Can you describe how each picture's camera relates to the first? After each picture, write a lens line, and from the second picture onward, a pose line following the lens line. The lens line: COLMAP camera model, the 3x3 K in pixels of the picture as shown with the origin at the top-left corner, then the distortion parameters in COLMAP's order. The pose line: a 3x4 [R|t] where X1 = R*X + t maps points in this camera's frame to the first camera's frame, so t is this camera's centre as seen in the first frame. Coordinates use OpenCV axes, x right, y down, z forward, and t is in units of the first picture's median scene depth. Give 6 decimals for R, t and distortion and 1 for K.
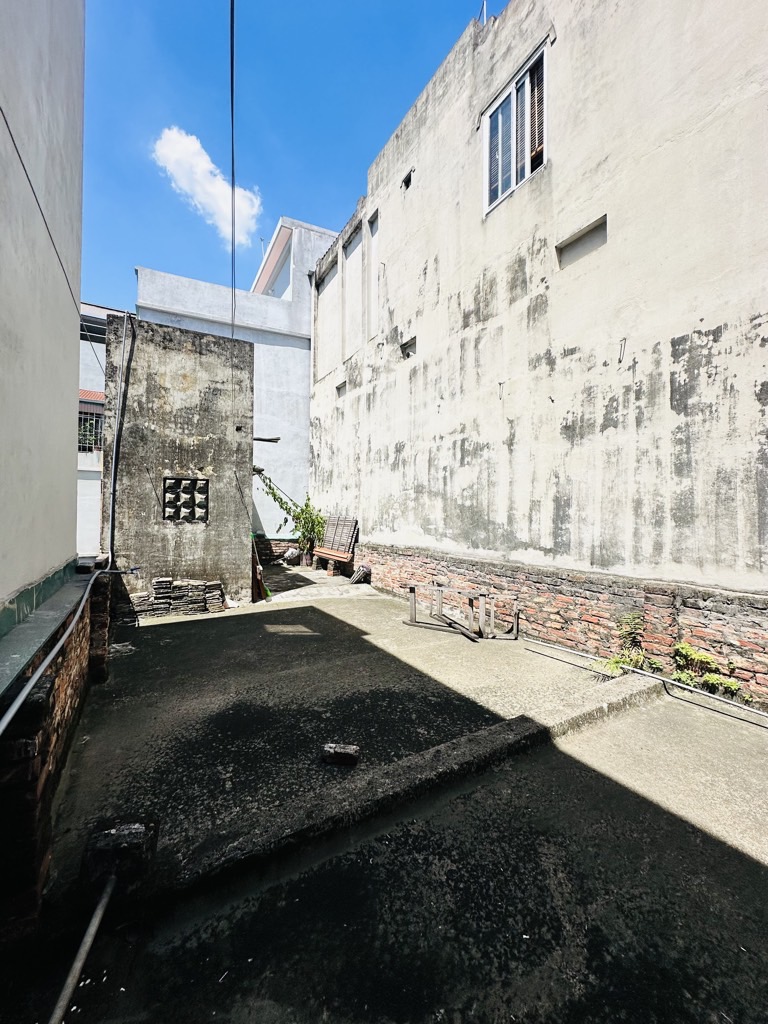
lens RADIAL K [[406.5, 0, 382.9], [0, 406.5, 514.5], [0, 0, 1]] dist [-0.004540, 0.001260]
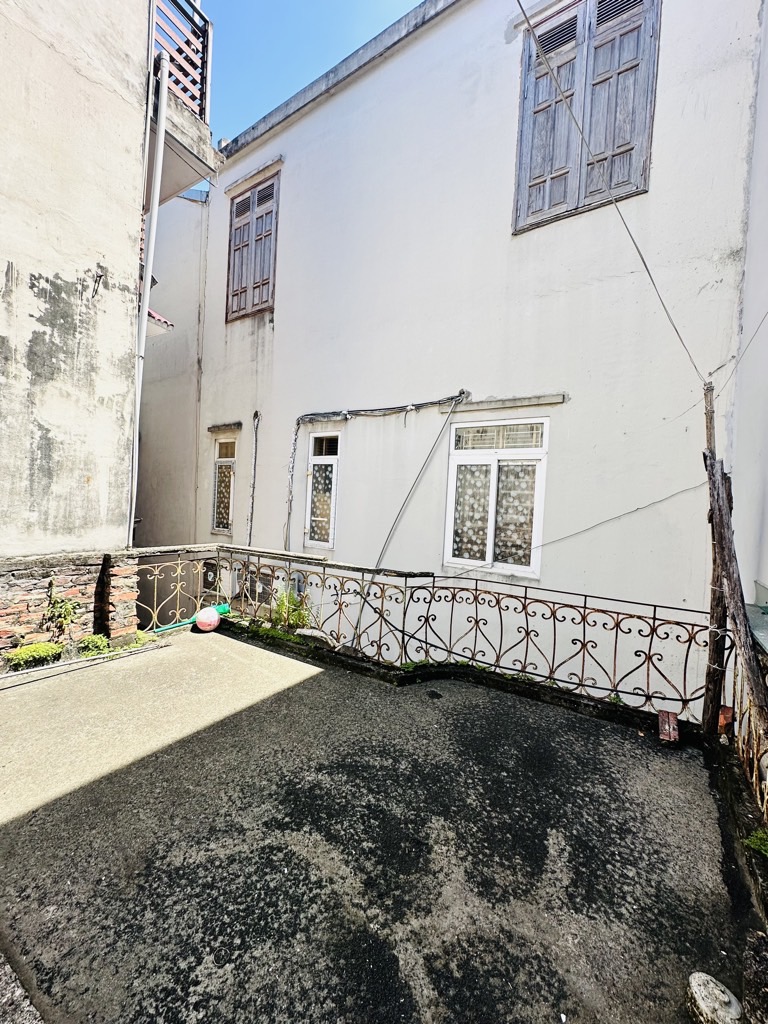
lens RADIAL K [[406.5, 0, 384.8], [0, 406.5, 512.7], [0, 0, 1]] dist [-0.004540, 0.001260]
pose [[-0.456208, -0.049069, 0.888519, -0.638465], [-0.064633, 0.997669, 0.021912, 0.019423], [-0.887523, -0.047431, -0.458316, 1.181684]]
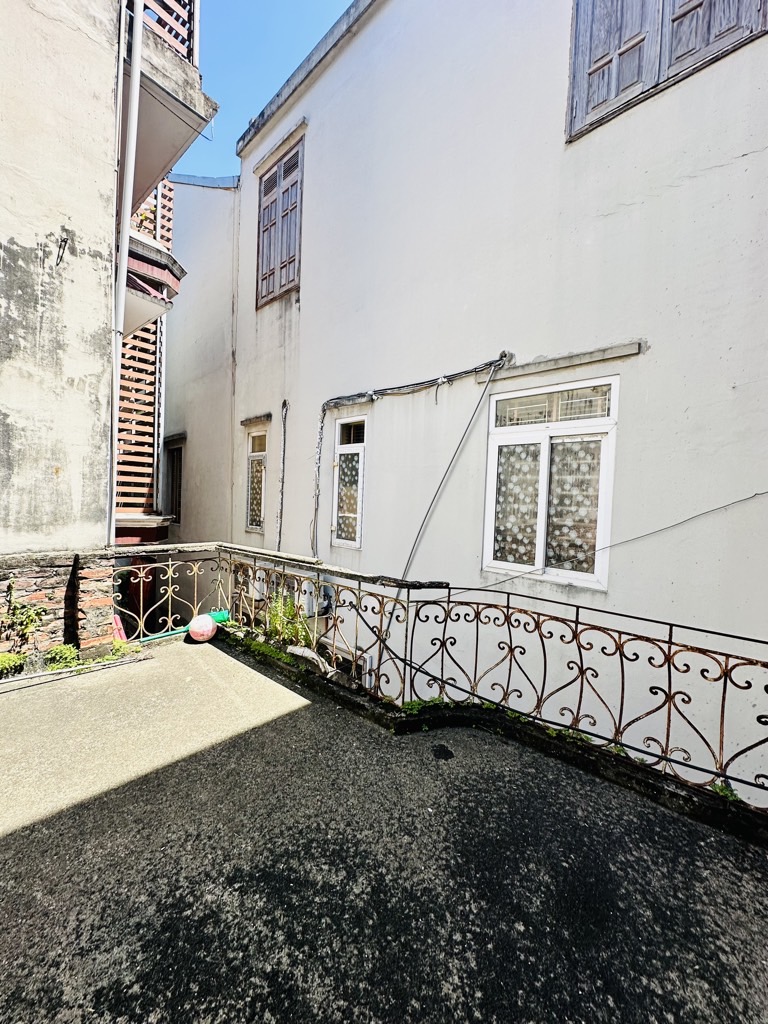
lens RADIAL K [[406.5, 0, 385.2], [0, 406.5, 512.4], [0, 0, 1]] dist [-0.004540, 0.001260]
pose [[-0.301933, -0.048808, 0.952079, -0.301591], [-0.050994, 0.998086, 0.034994, 0.045002], [-0.951964, -0.037985, -0.303844, 0.685115]]
